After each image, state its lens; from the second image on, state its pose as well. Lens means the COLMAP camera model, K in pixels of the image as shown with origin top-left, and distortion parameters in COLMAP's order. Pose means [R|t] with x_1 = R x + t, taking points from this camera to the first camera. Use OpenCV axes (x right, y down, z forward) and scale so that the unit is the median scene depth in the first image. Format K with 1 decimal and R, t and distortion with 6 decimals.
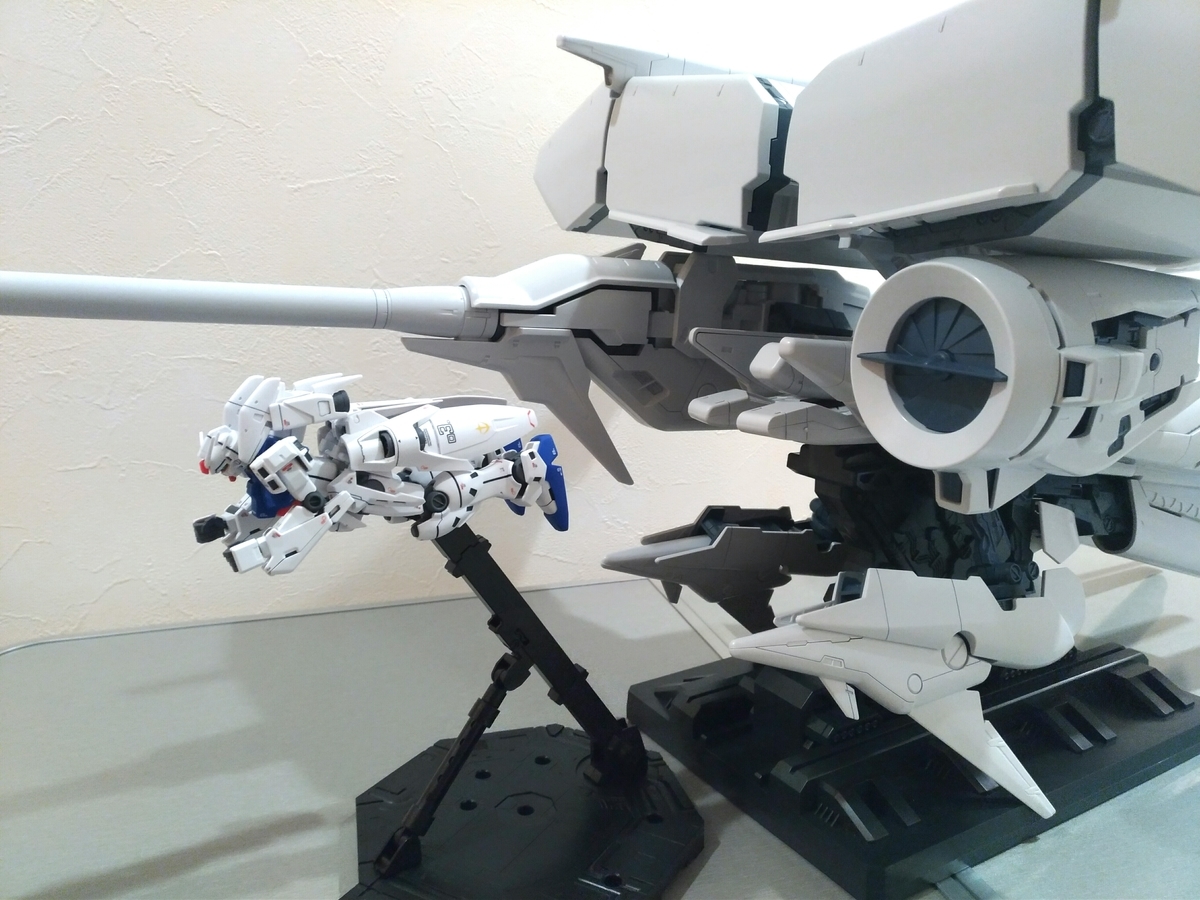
lens RADIAL K [[940.3, 0, 600.6], [0, 940.3, 451.8], [0, 0, 1]] dist [-0.022664, 0.022846]
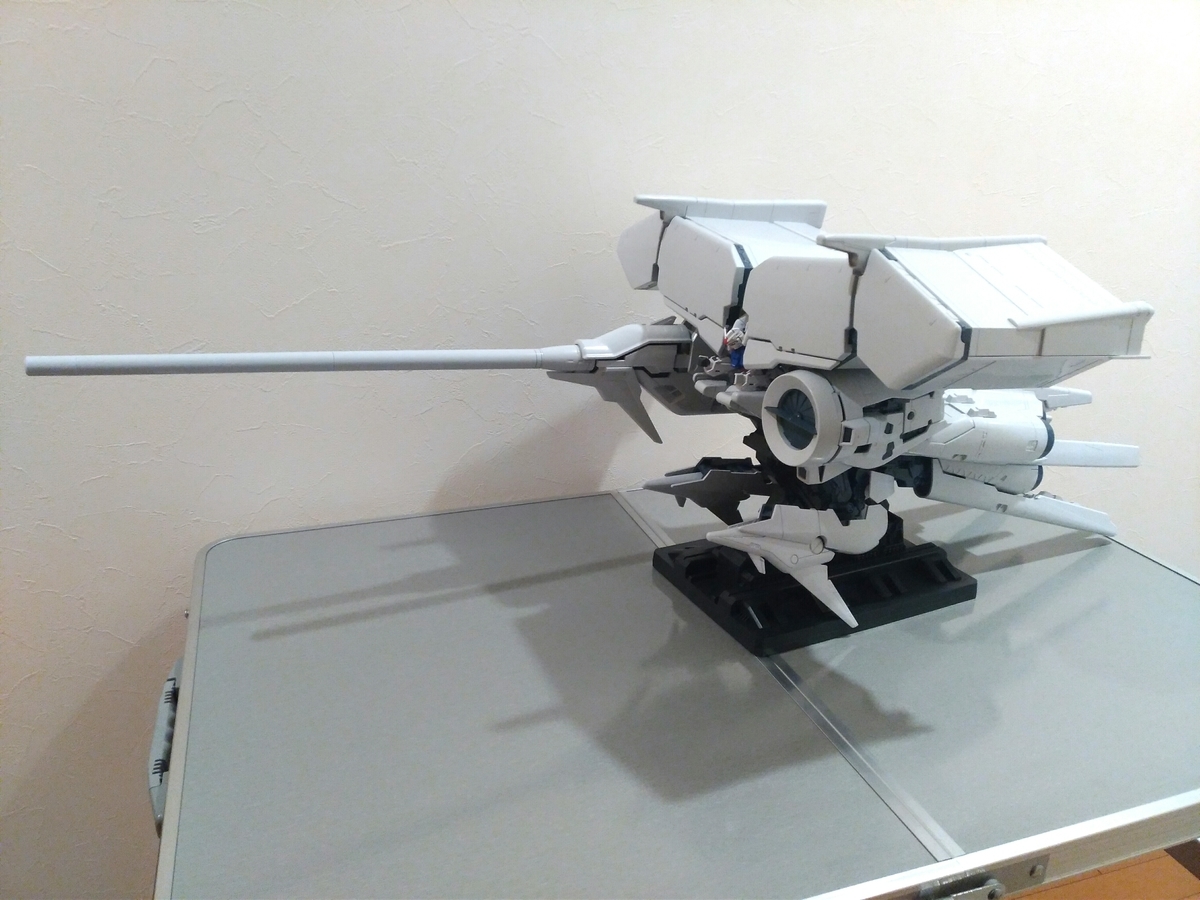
lens RADIAL K [[940.3, 0, 599.3], [0, 940.3, 445.5], [0, 0, 1]] dist [-0.022664, 0.022846]
pose [[0.997894, 0.050911, -0.040192, -0.014477], [-0.045165, 0.990111, 0.132814, -0.228050], [0.046556, -0.130719, 0.990326, -0.923770]]
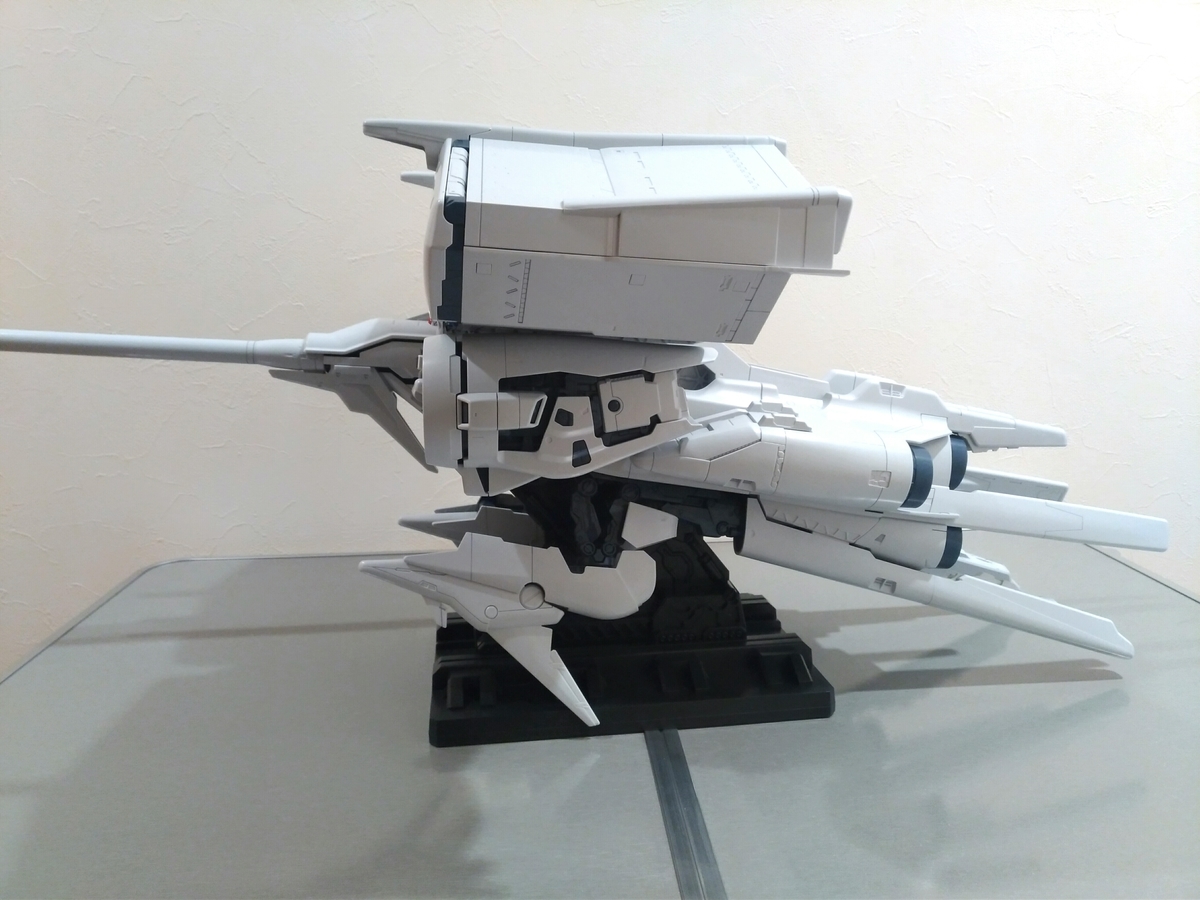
lens RADIAL K [[940.3, 0, 605.3], [0, 940.3, 434.3], [0, 0, 1]] dist [-0.022664, 0.022846]
pose [[0.931566, 0.061121, -0.358397, 0.910832], [-0.075566, 0.996791, -0.026423, -0.008748], [0.355632, 0.051698, 0.933195, -0.308721]]
